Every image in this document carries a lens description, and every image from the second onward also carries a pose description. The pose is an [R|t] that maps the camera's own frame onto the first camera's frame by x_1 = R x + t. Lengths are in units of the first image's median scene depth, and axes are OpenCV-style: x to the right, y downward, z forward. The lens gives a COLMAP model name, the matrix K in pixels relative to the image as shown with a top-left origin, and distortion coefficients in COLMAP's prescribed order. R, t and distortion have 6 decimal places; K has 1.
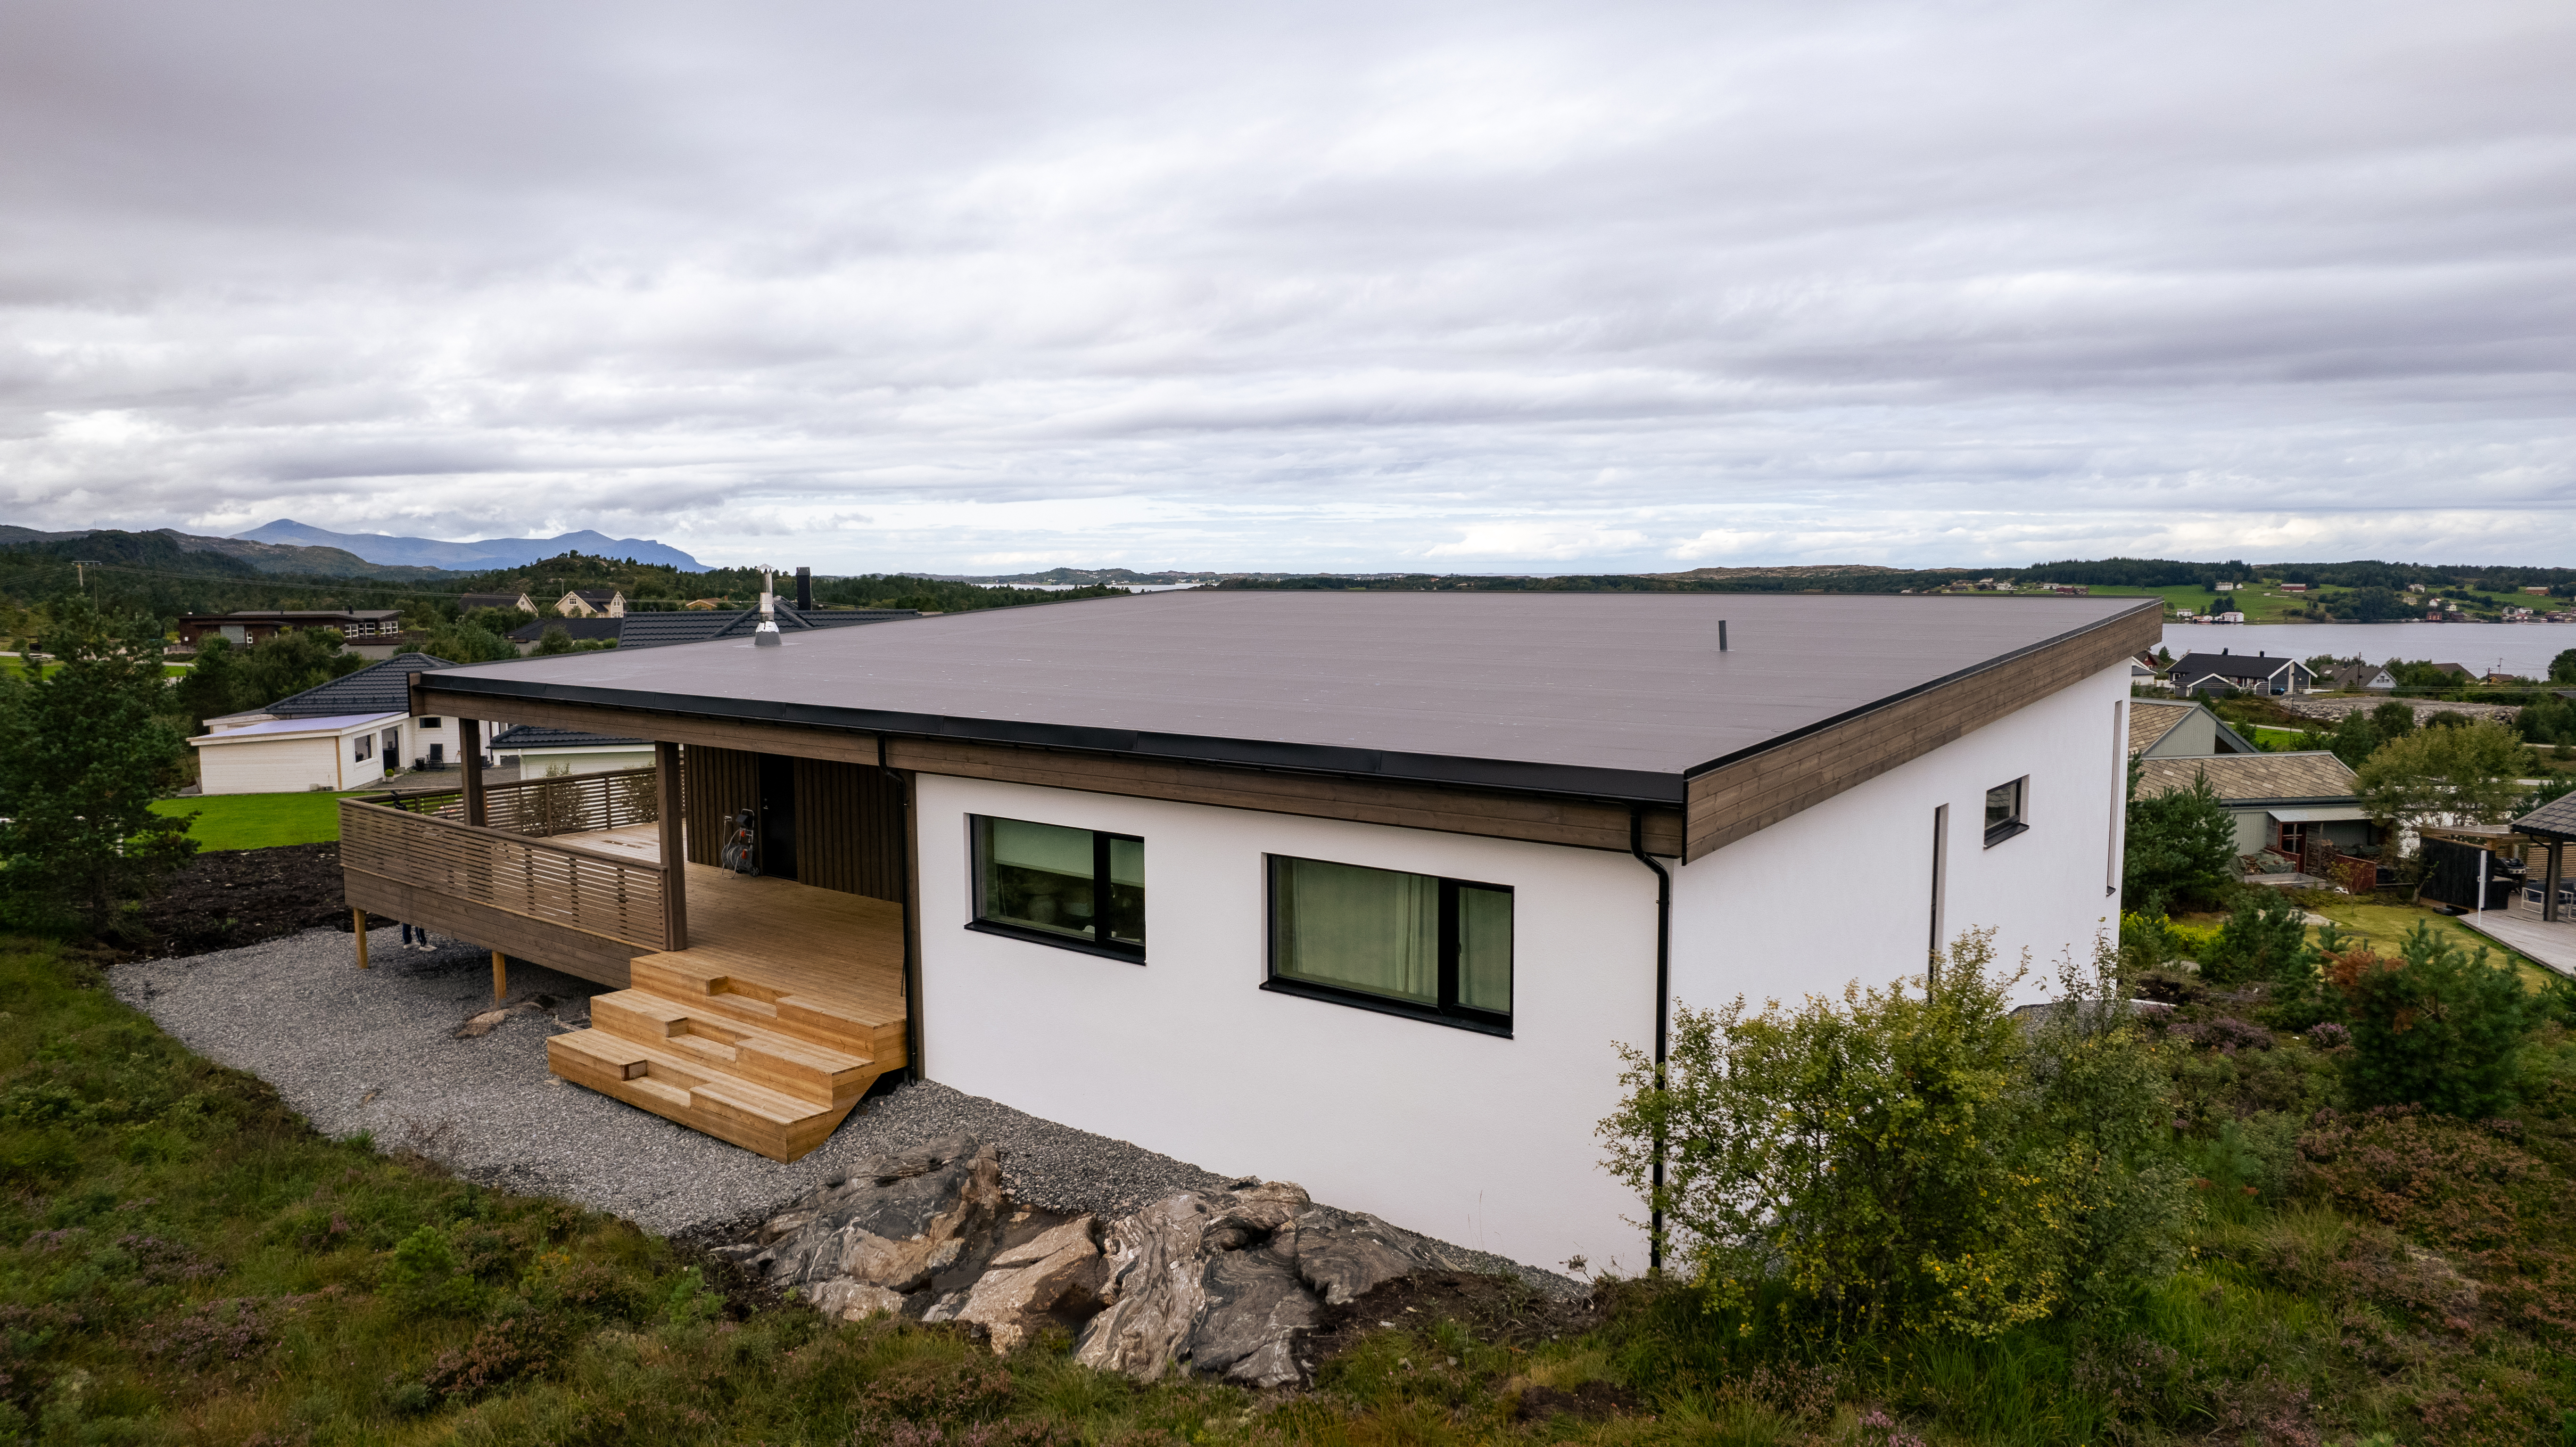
lens RADIAL K [[1656.3, 0, 1288.0], [0, 1656.3, 723.5], [0, 0, 1]] dist [-0.087537, 0.081792]
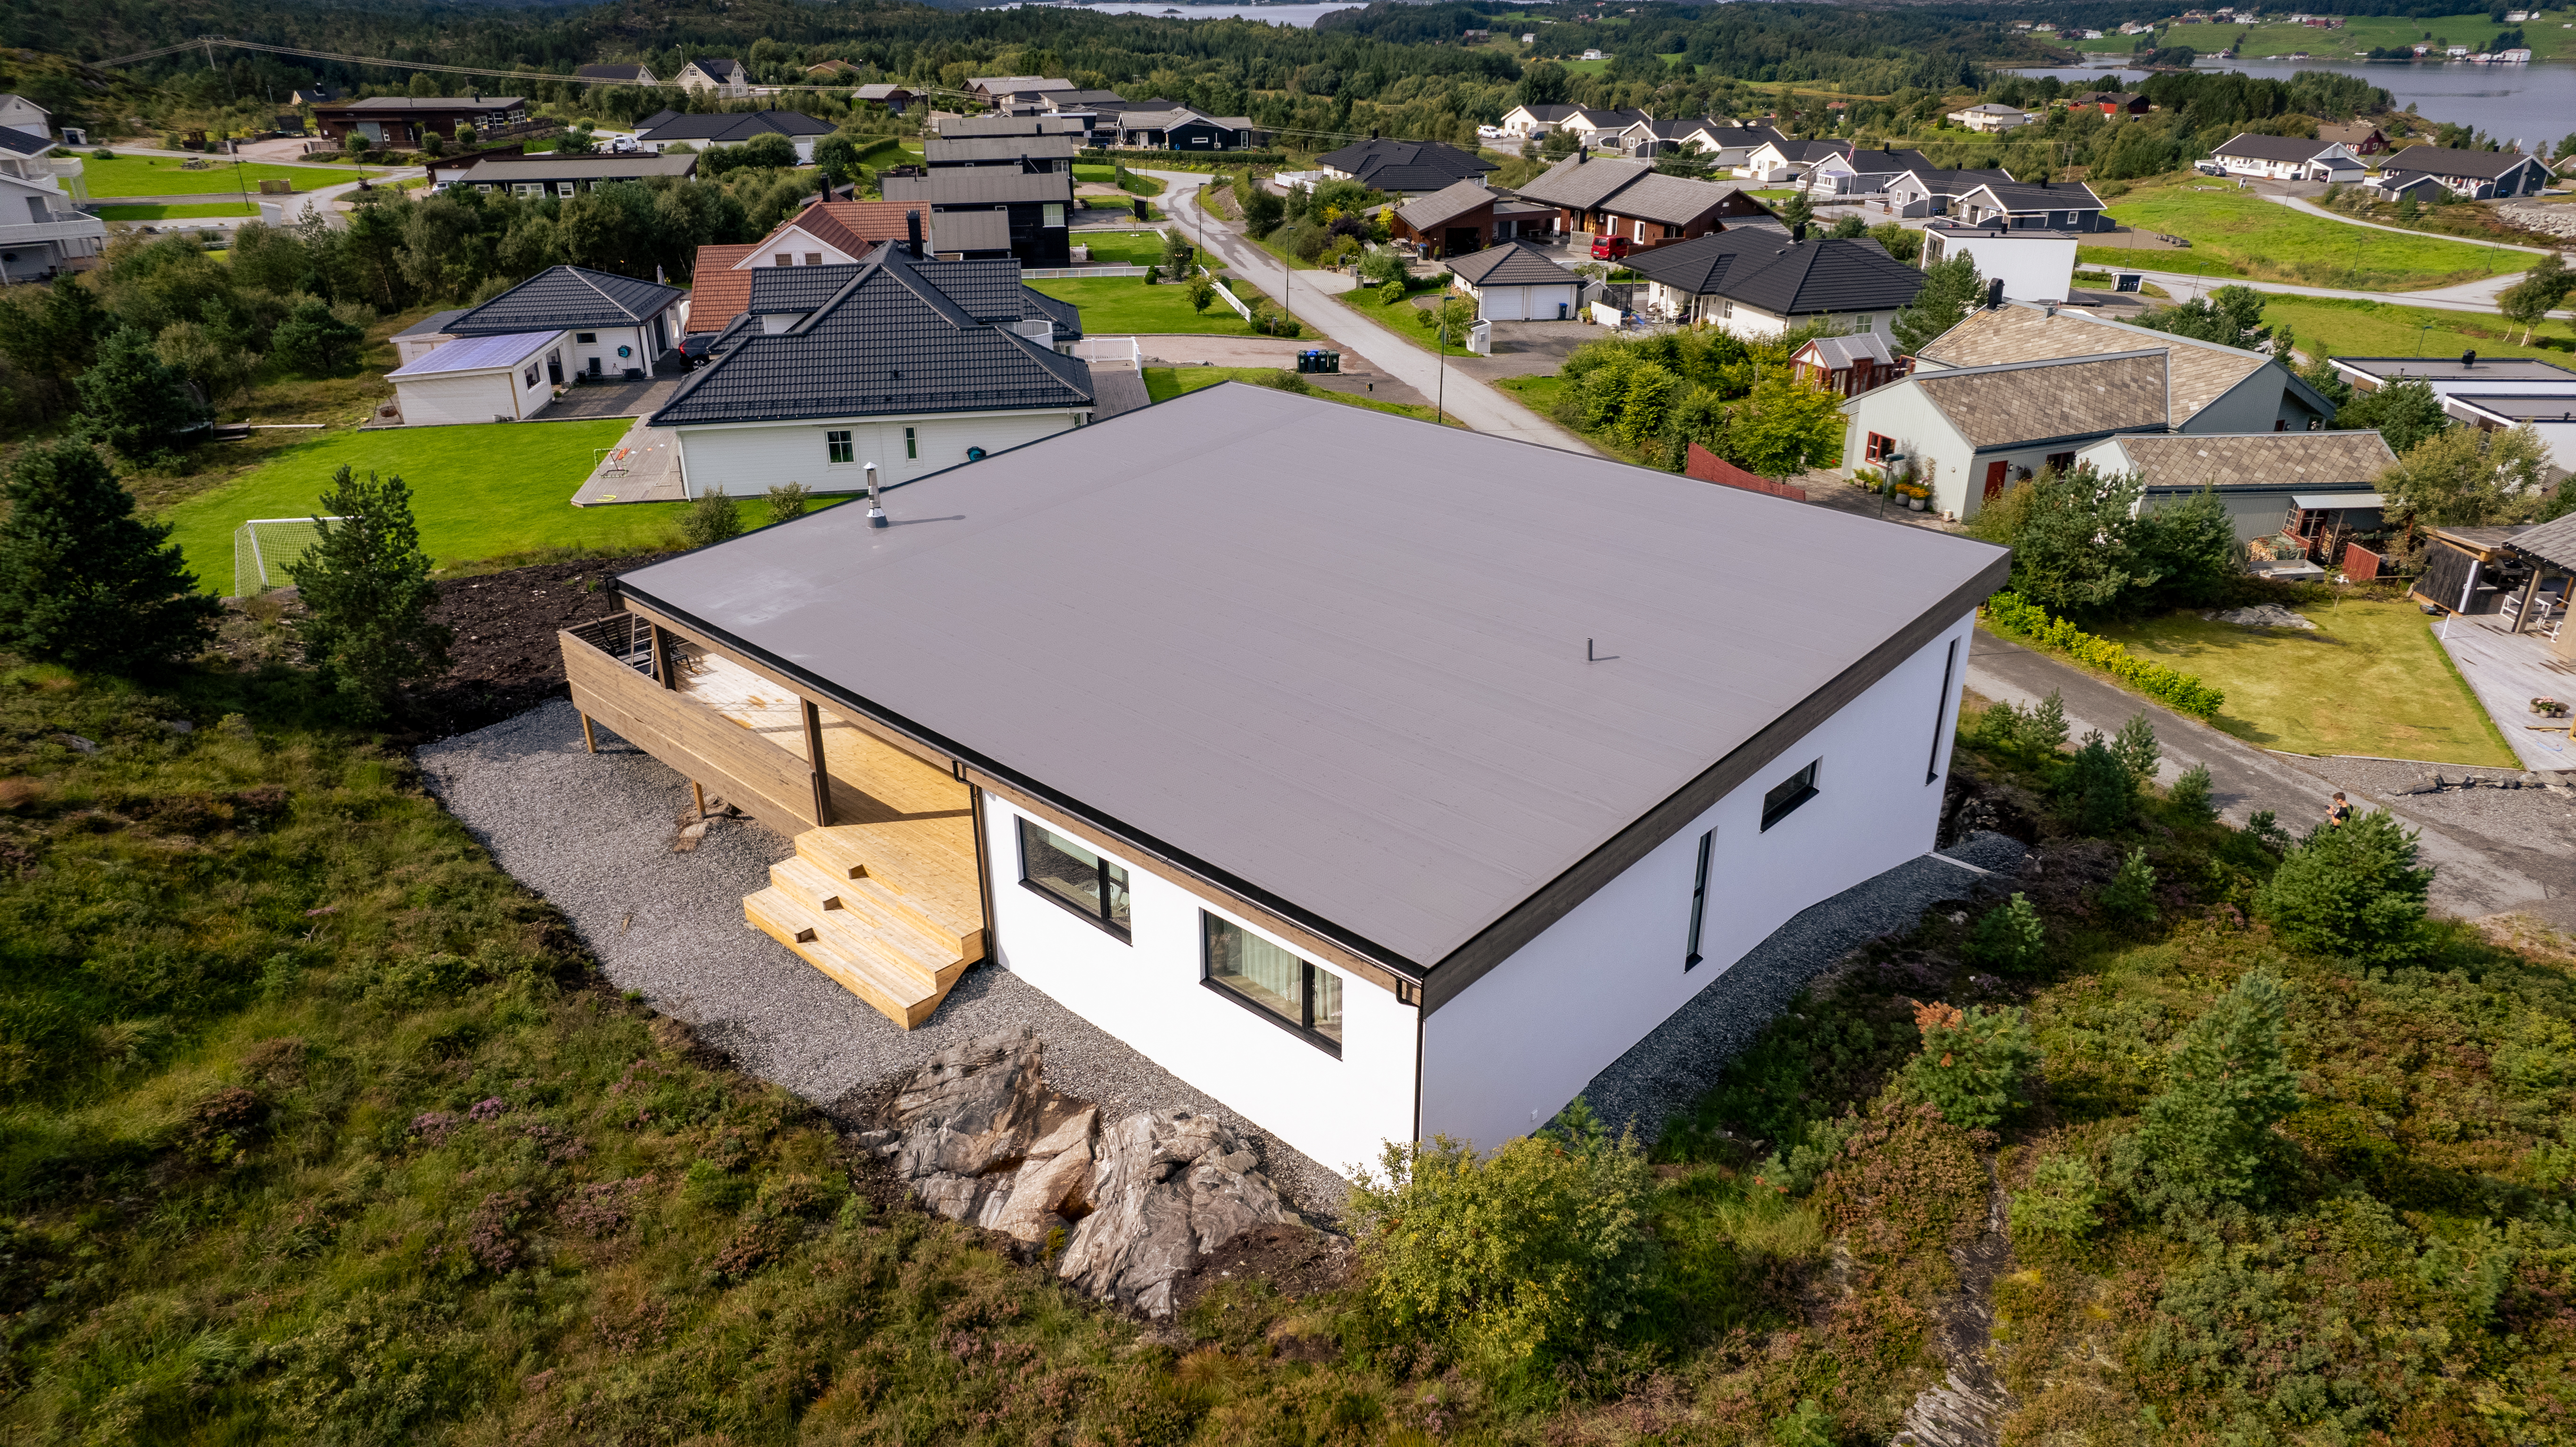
lens RADIAL K [[1656.3, 0, 1288.0], [0, 1656.3, 723.5], [0, 0, 1]] dist [-0.087537, 0.081792]
pose [[0.996356, 0.035390, -0.077608, 0.175750], [-0.008459, 0.946377, 0.322953, -0.565879], [0.084876, -0.321120, 0.943228, -0.366191]]
